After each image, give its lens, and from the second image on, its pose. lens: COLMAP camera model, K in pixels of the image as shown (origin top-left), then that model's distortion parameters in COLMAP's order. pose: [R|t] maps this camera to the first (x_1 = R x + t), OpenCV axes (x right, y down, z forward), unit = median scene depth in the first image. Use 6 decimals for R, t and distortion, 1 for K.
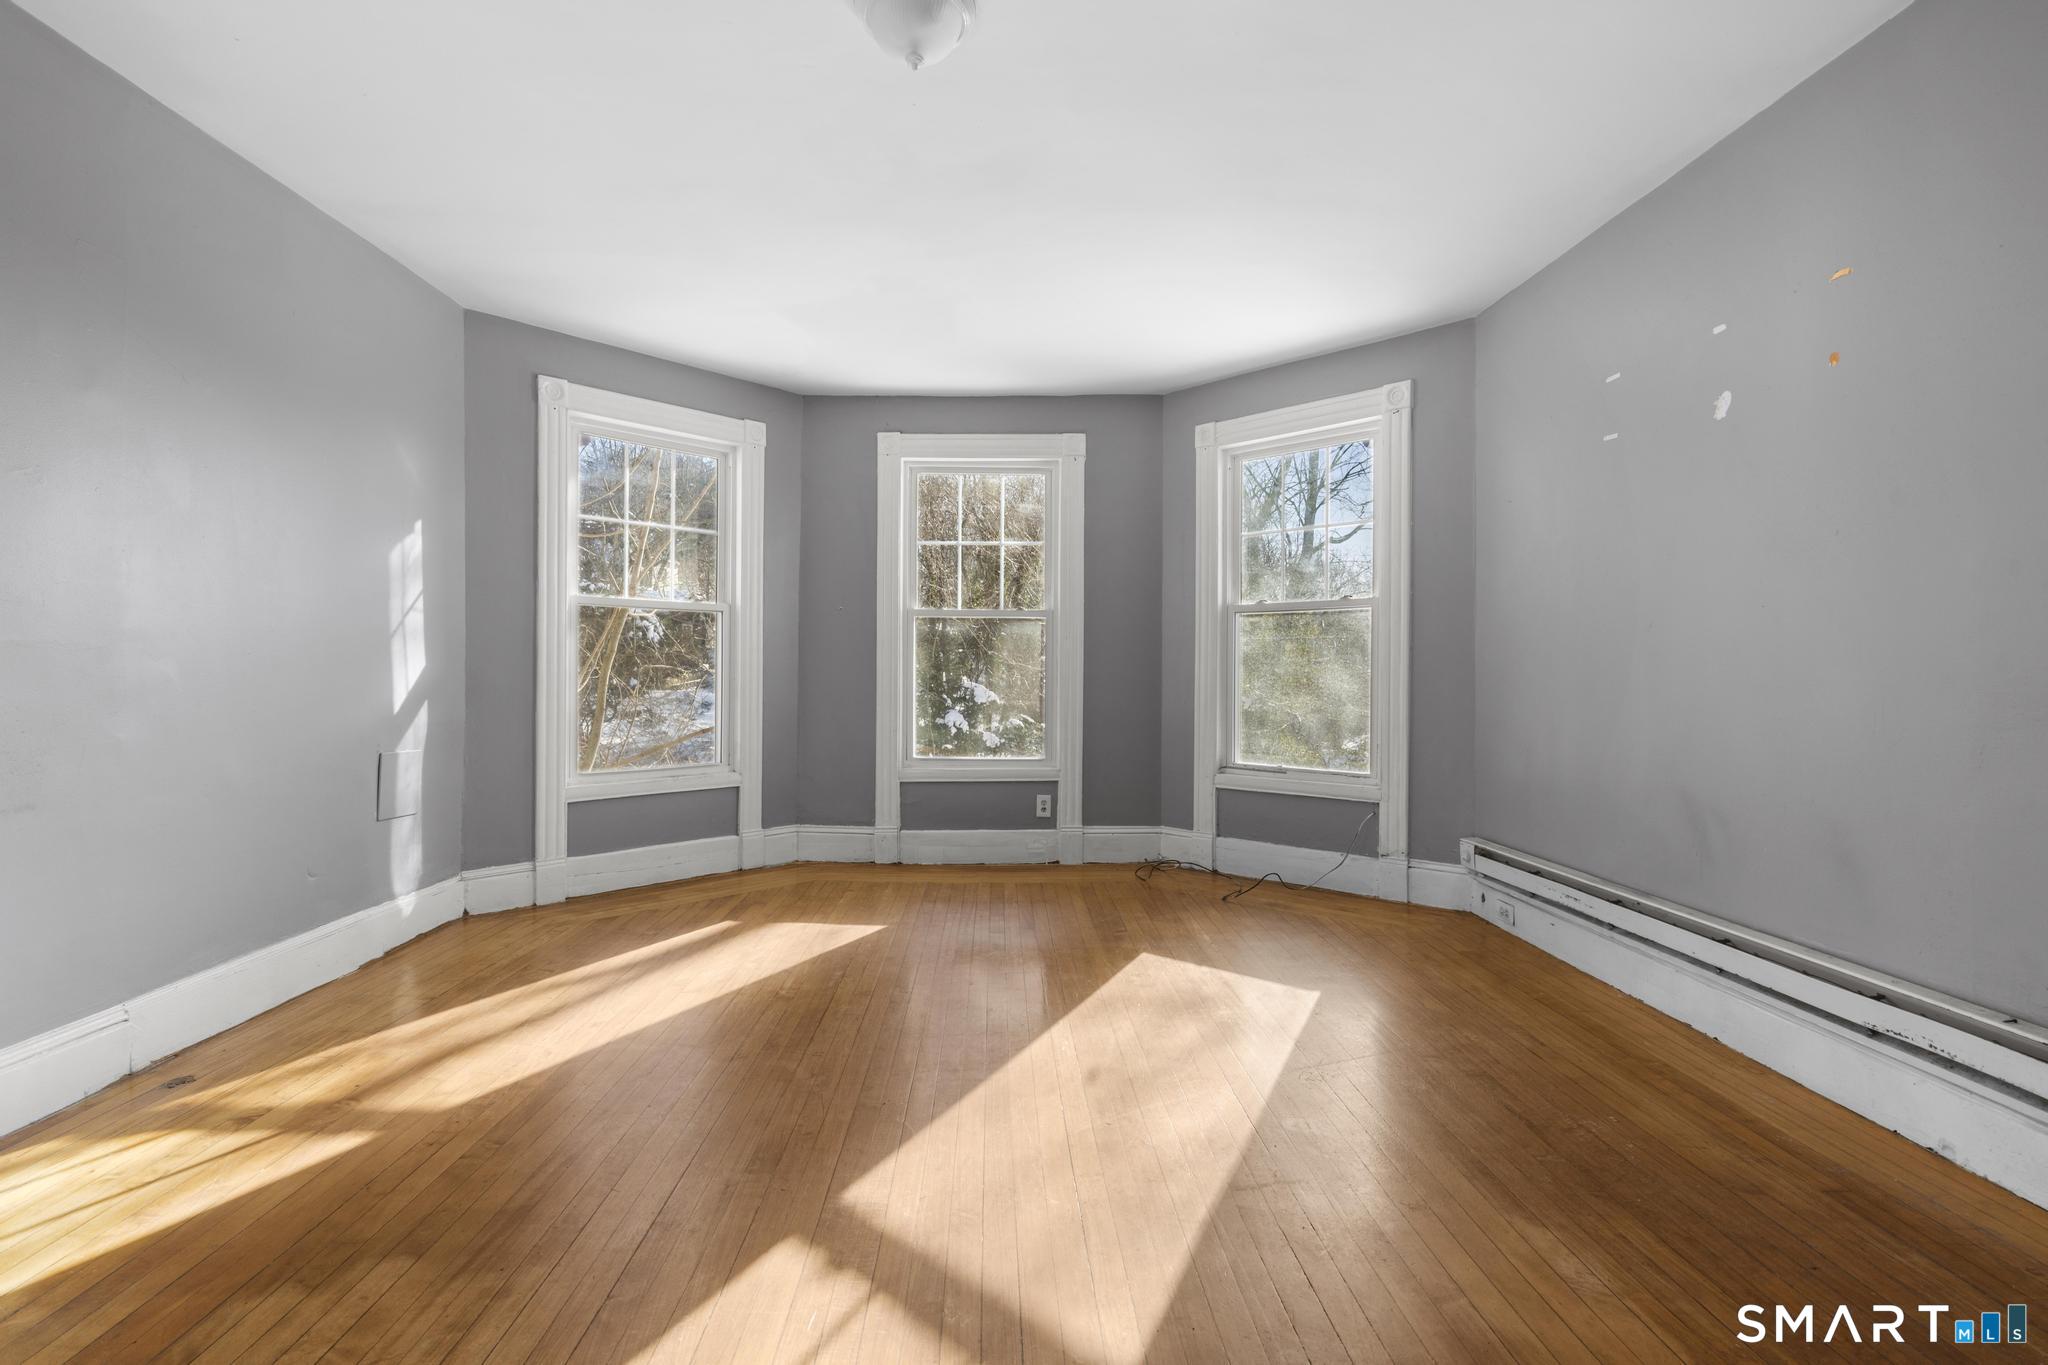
lens RADIAL K [[926.2, 0, 1013.5], [0, 926.2, 676.8], [0, 0, 1]] dist [-0.010942, 0.006425]
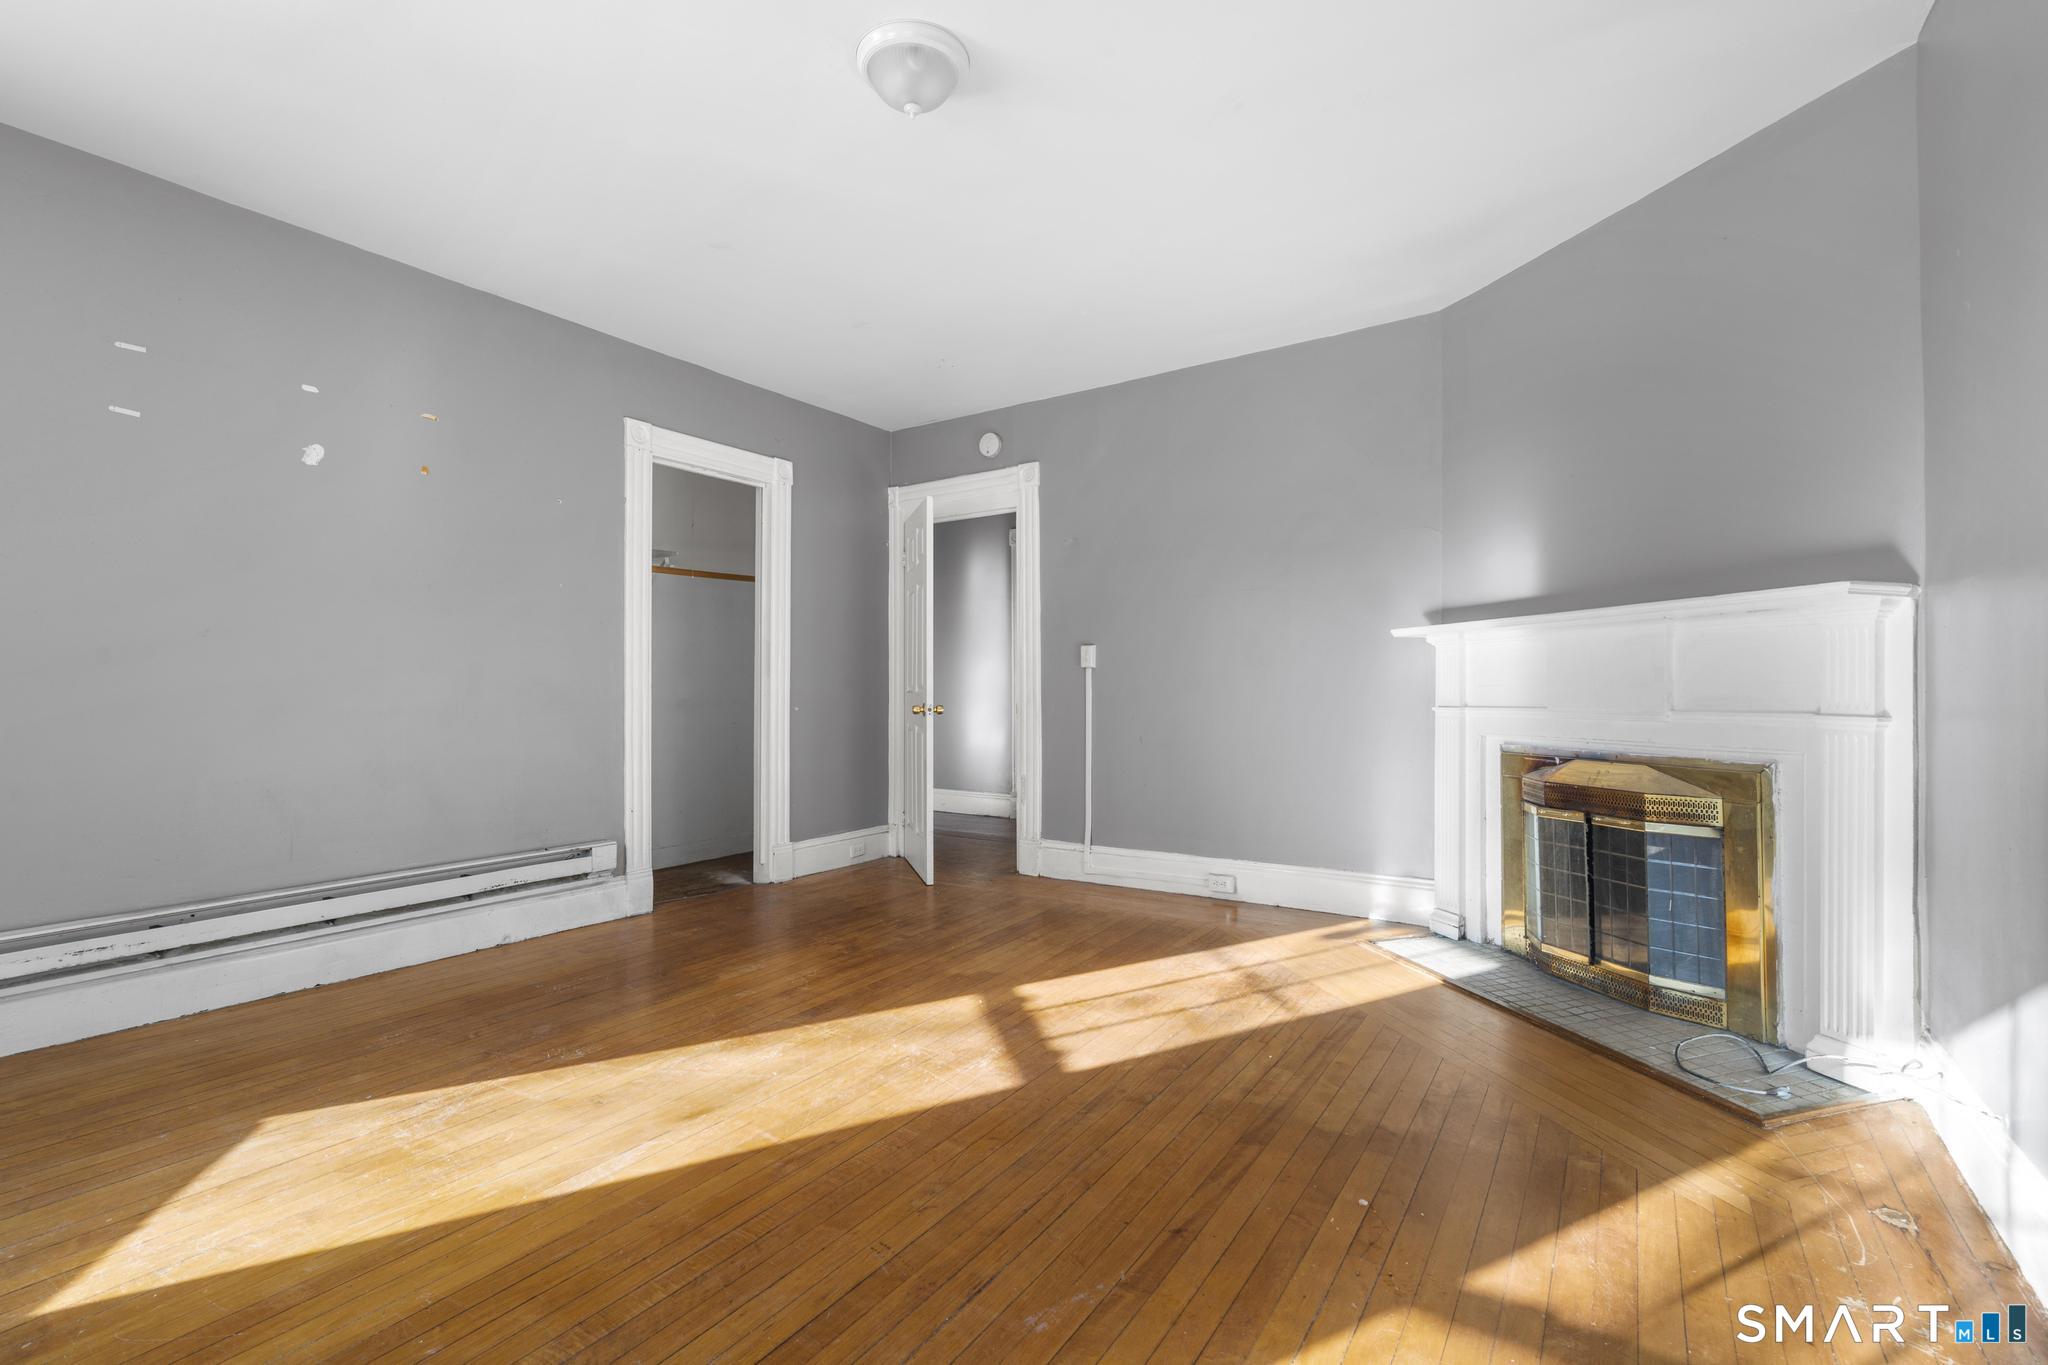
lens RADIAL K [[917.2, 0, 1007.3], [0, 917.2, 681.7], [0, 0, 1]] dist [0.000067, 0.000120]
pose [[-0.812439, -0.004323, 0.583031, -0.367072], [-0.001330, 0.999984, 0.005561, -0.004821], [-0.583045, 0.003743, -0.812431, 0.809843]]
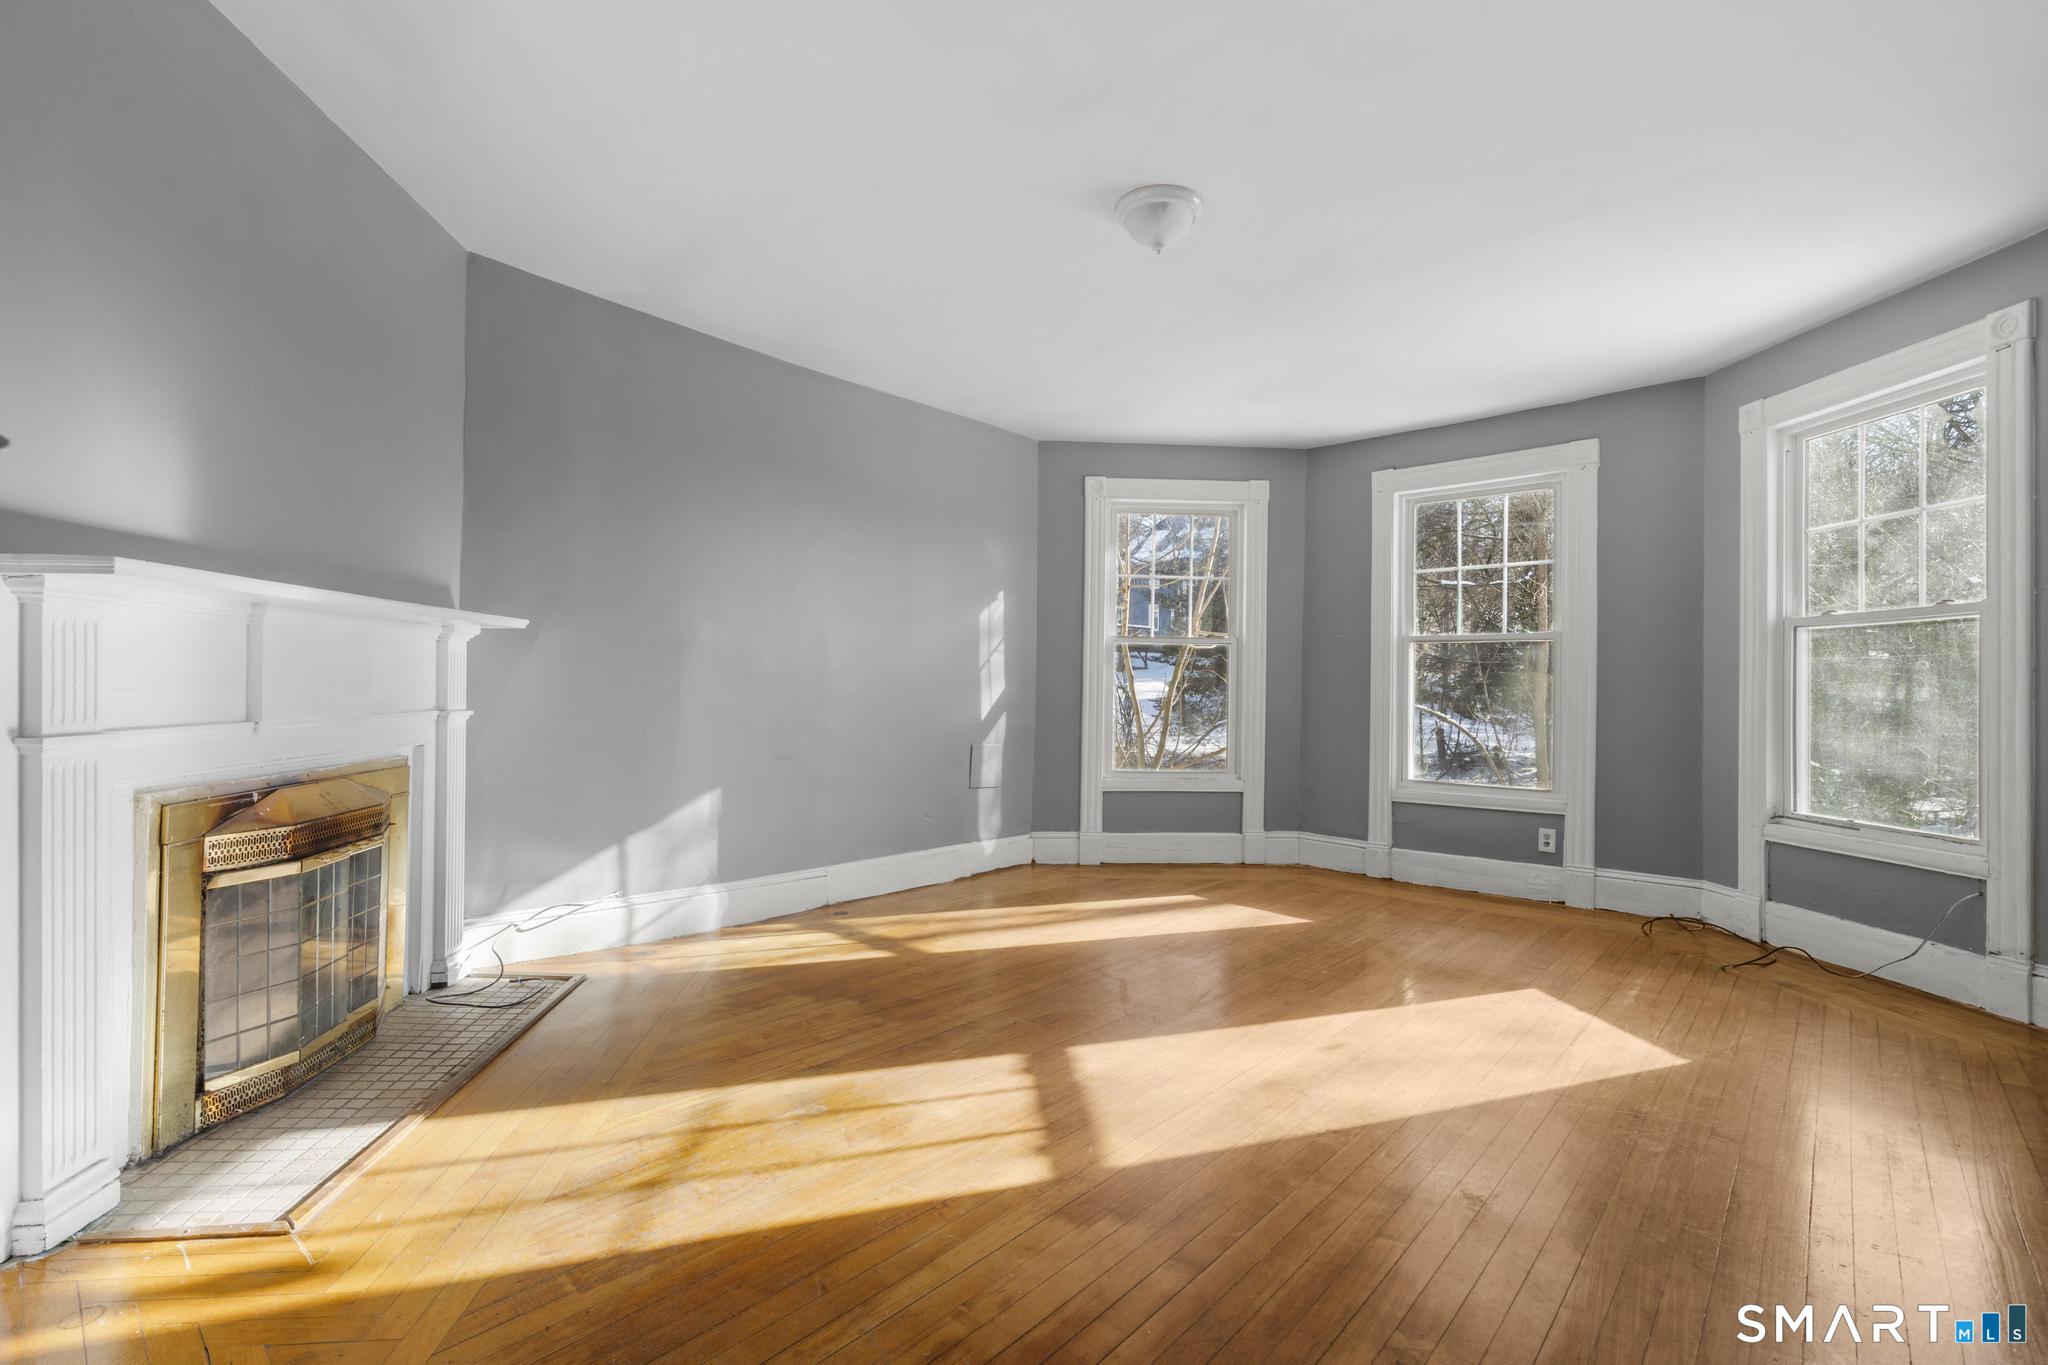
lens RADIAL K [[926.2, 0, 1013.5], [0, 926.2, 676.8], [0, 0, 1]] dist [-0.010942, 0.006425]
pose [[0.729453, -0.004558, -0.684015, 0.303289], [-0.013502, 0.999687, -0.021060, 0.000761], [0.683897, 0.024598, 0.729164, -0.061517]]
